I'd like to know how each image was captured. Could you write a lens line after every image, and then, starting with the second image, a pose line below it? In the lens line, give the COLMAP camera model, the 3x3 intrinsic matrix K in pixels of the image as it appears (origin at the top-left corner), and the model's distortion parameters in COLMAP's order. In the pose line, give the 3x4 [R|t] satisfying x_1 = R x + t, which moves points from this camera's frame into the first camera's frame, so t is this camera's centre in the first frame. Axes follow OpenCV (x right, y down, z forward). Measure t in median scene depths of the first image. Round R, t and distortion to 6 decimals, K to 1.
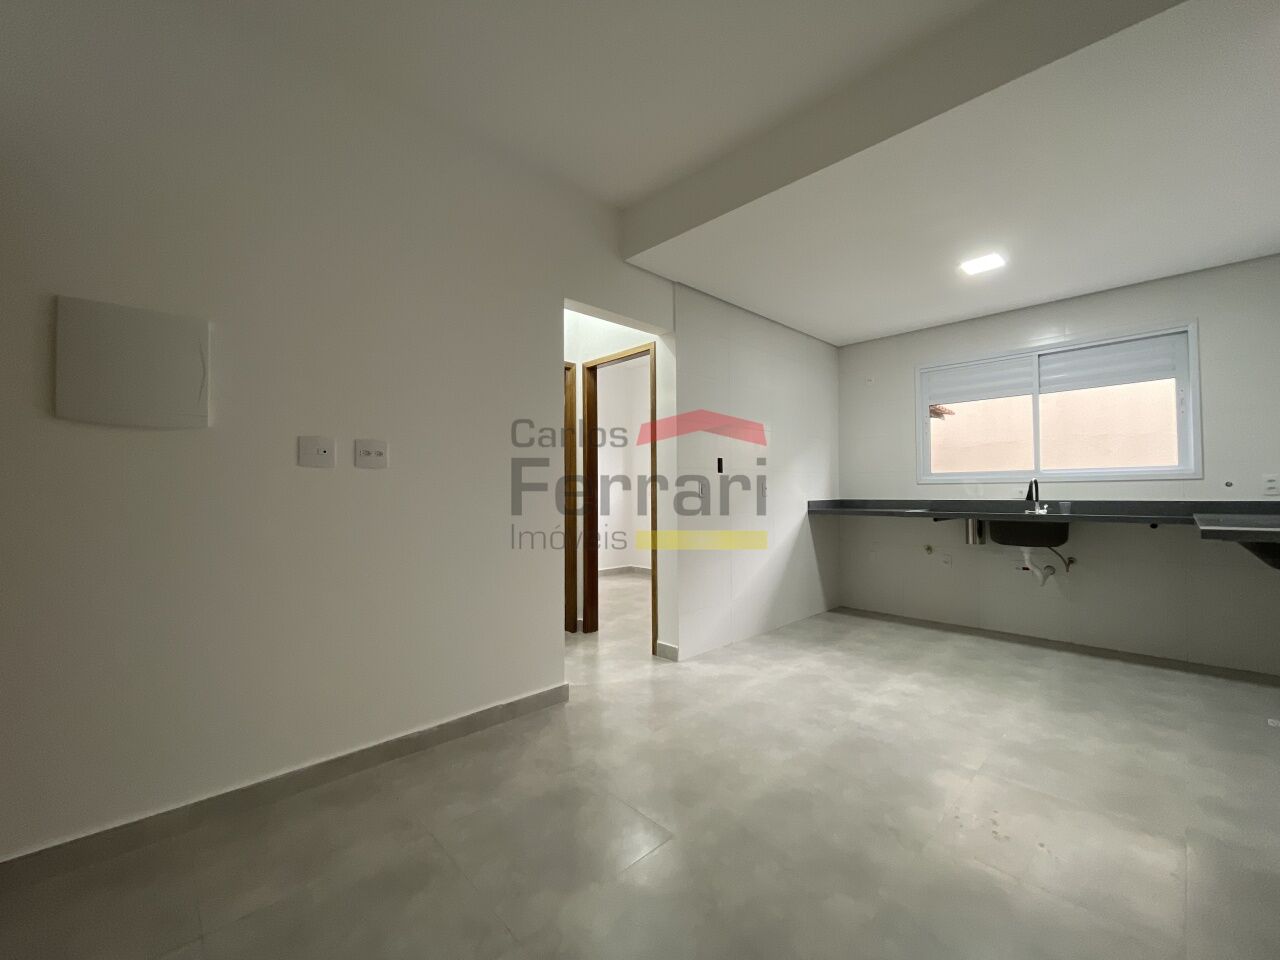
lens RADIAL K [[519.8, 0, 645.4], [0, 519.8, 483.4], [0, 0, 1]] dist [-0.006568, 0.001498]
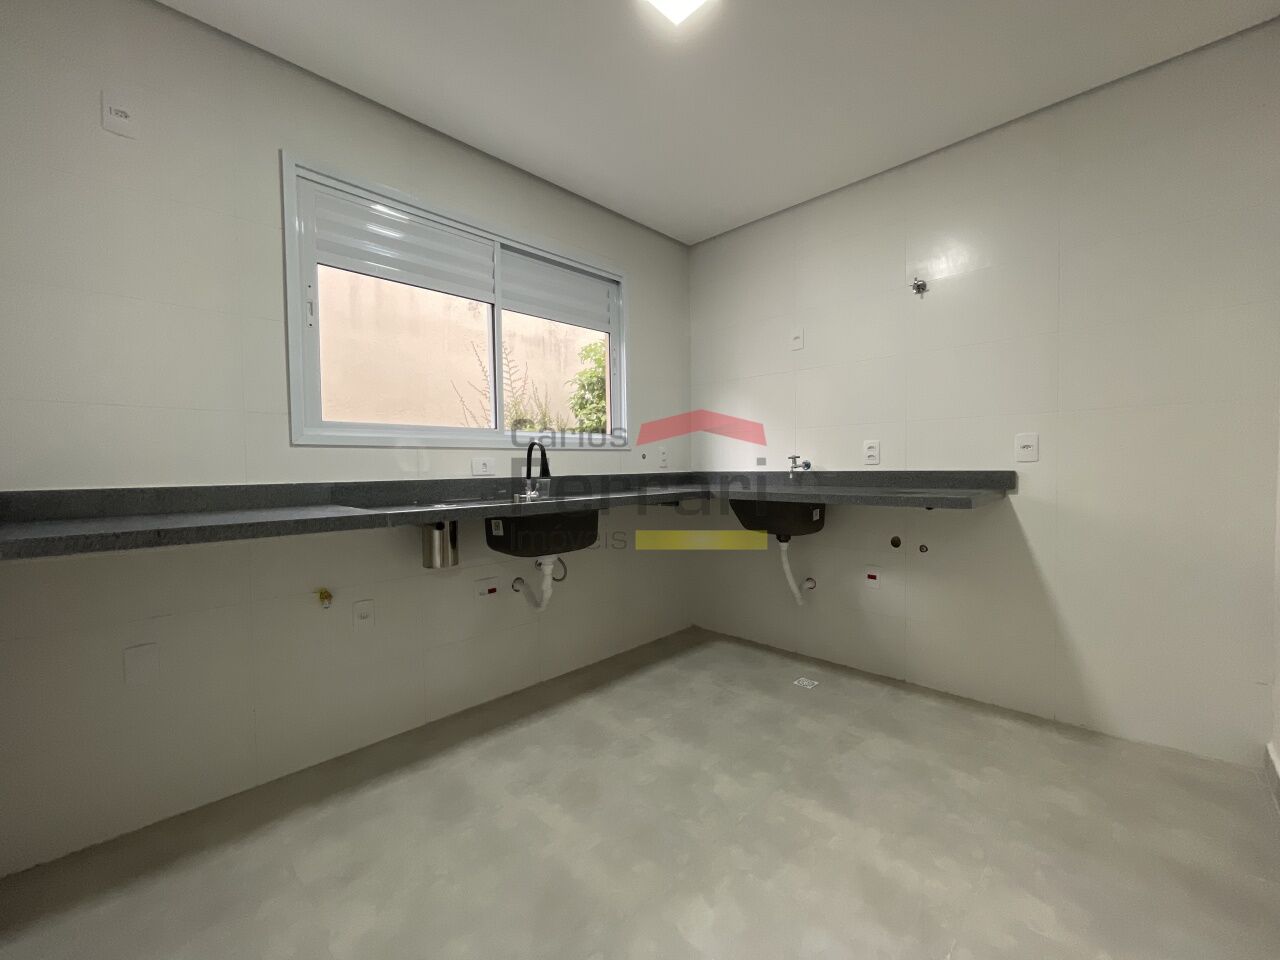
lens RADIAL K [[519.8, 0, 641.5], [0, 519.8, 477.7], [0, 0, 1]] dist [-0.006568, 0.001498]
pose [[-0.032643, -0.019158, 0.999283, 0.131978], [-0.007220, 0.999795, 0.018932, 0.021096], [-0.999441, -0.006597, -0.032774, 0.904500]]
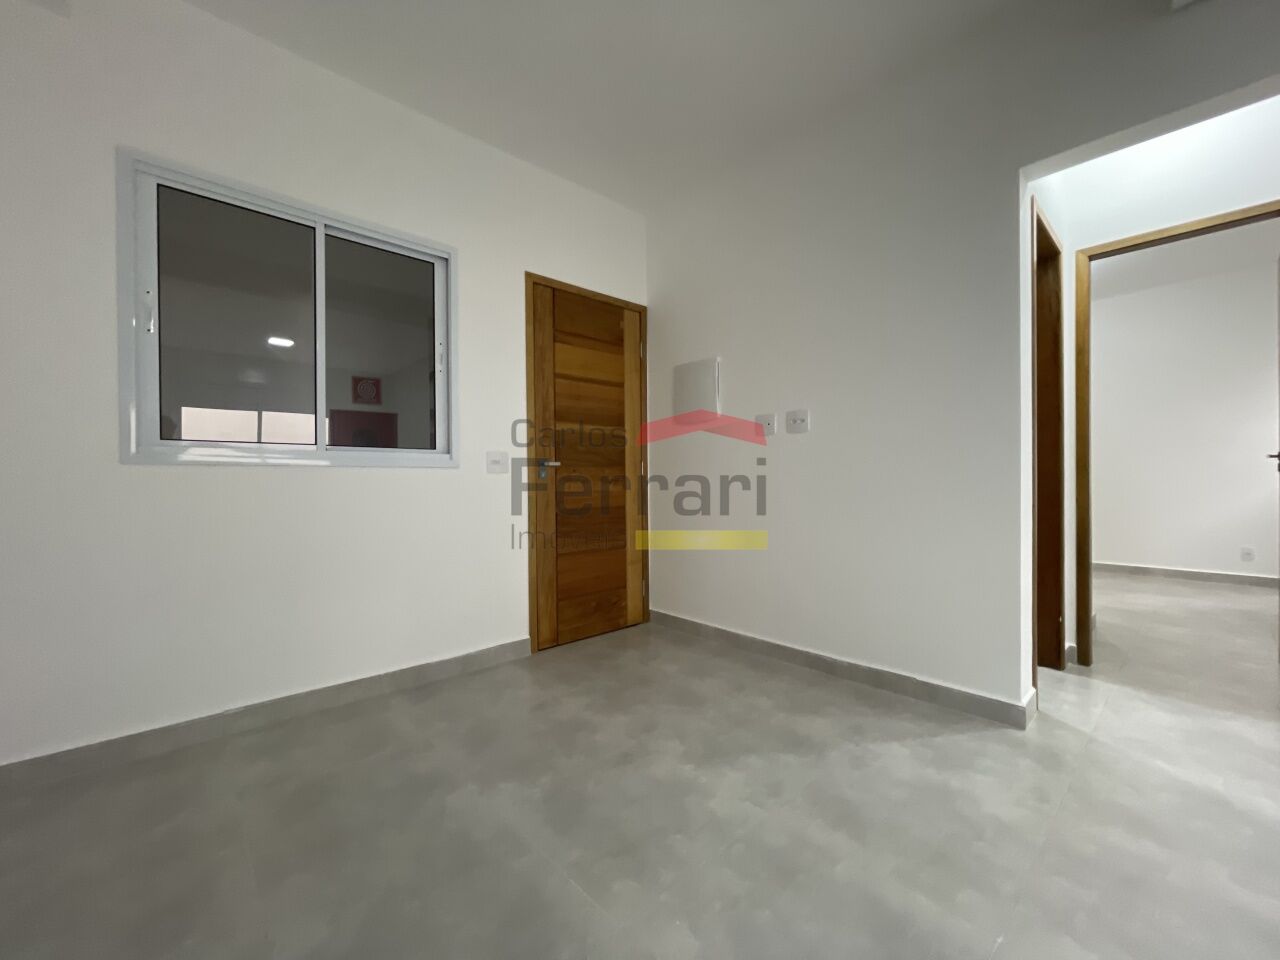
lens RADIAL K [[519.8, 0, 633.6], [0, 519.8, 484.8], [0, 0, 1]] dist [-0.006568, 0.001498]
pose [[-0.029382, 0.021558, -0.999336, 0.439593], [0.028100, 0.999390, 0.020733, 0.034900], [0.999173, -0.027473, -0.029970, 0.367792]]
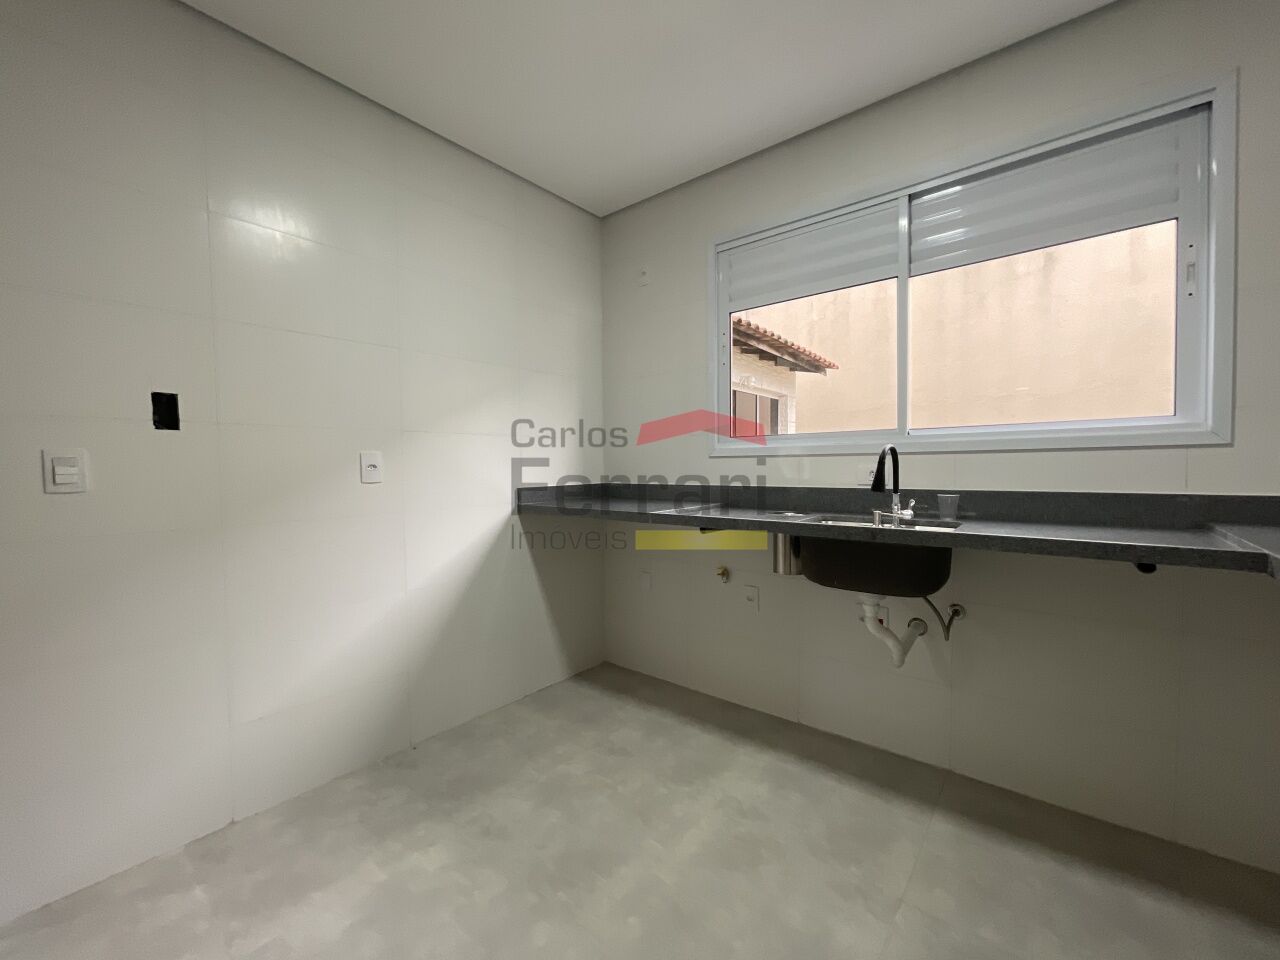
lens RADIAL K [[519.8, 0, 649.6], [0, 519.8, 483.2], [0, 0, 1]] dist [-0.006568, 0.001498]
pose [[0.992084, -0.007476, 0.125355, 0.476840], [0.001003, 0.998666, 0.051621, 0.001006], [-0.125574, -0.051087, 0.990768, 0.559516]]
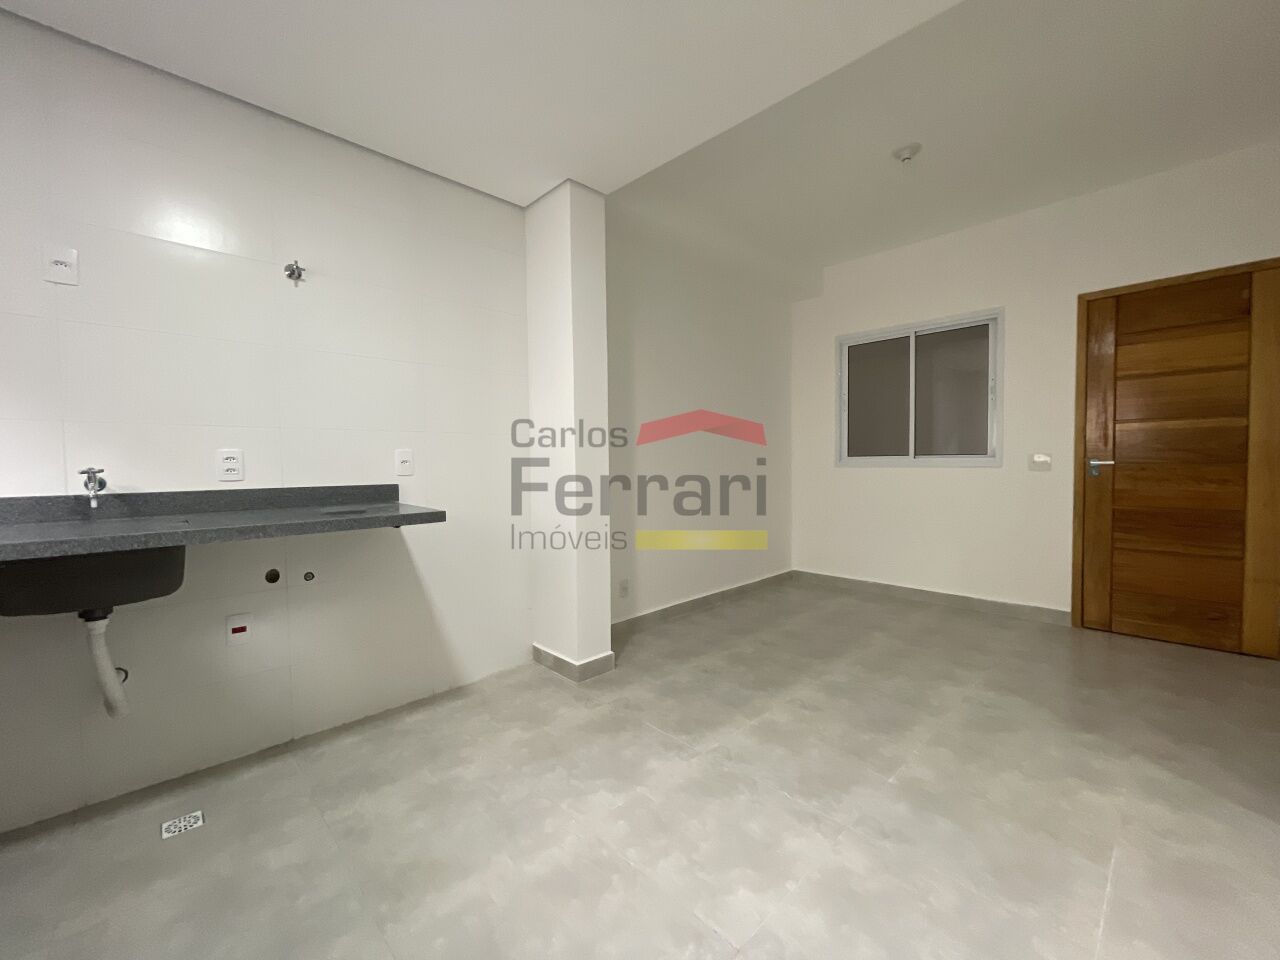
lens RADIAL K [[519.8, 0, 638.9], [0, 519.8, 478.6], [0, 0, 1]] dist [-0.006568, 0.001498]
pose [[-0.999744, 0.022252, 0.003990, 0.416436], [0.022294, 0.999694, 0.010701, 0.015330], [-0.003751, 0.010787, -0.999935, 1.099150]]
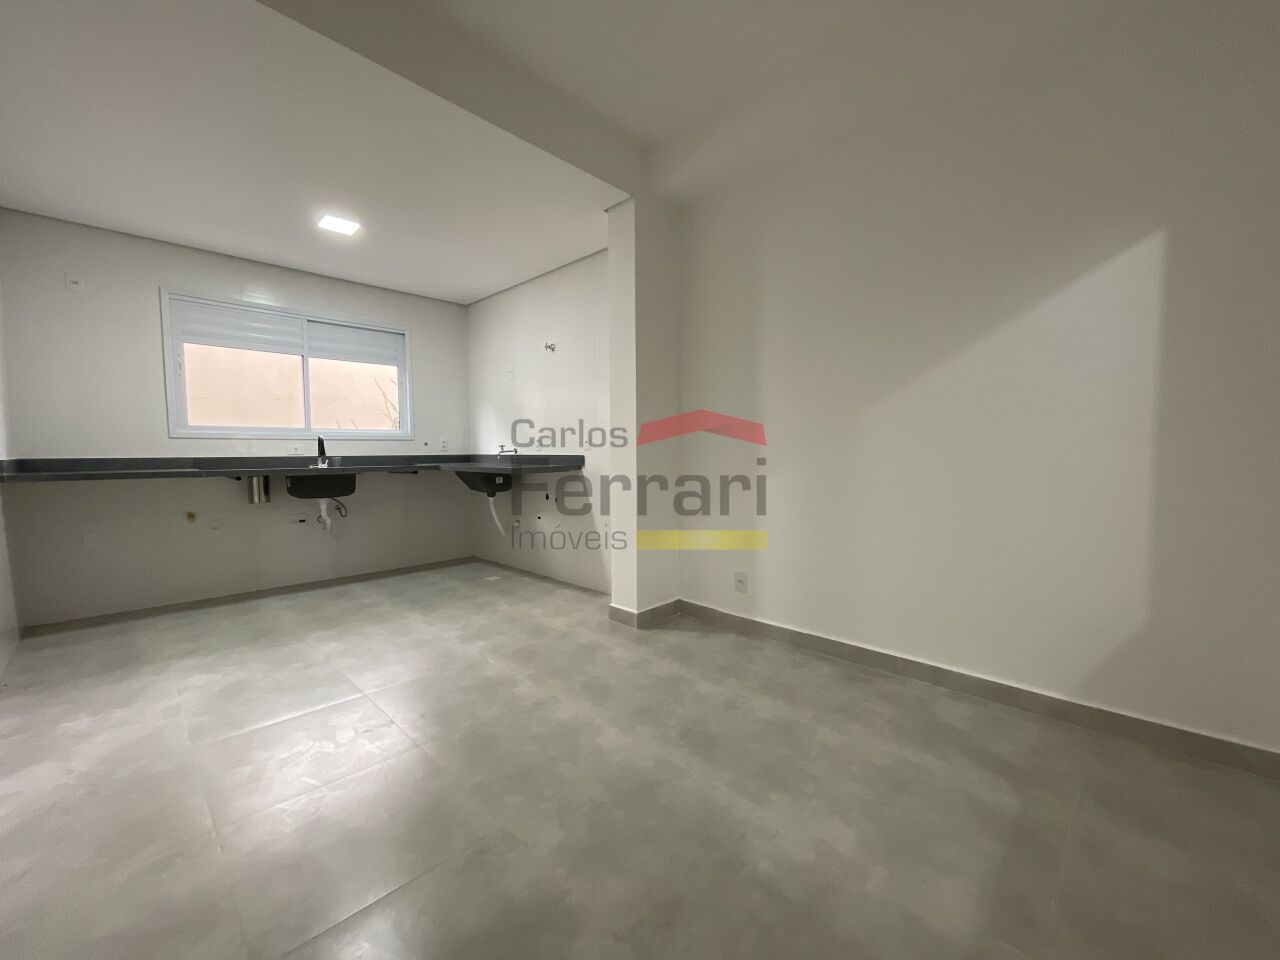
lens RADIAL K [[519.8, 0, 644.3], [0, 519.8, 481.3], [0, 0, 1]] dist [-0.006568, 0.001498]
pose [[-0.038802, -0.056926, 0.997624, -0.376586], [-0.017361, 0.998264, 0.056287, 0.012858], [-0.999096, -0.015136, -0.039723, 0.362934]]
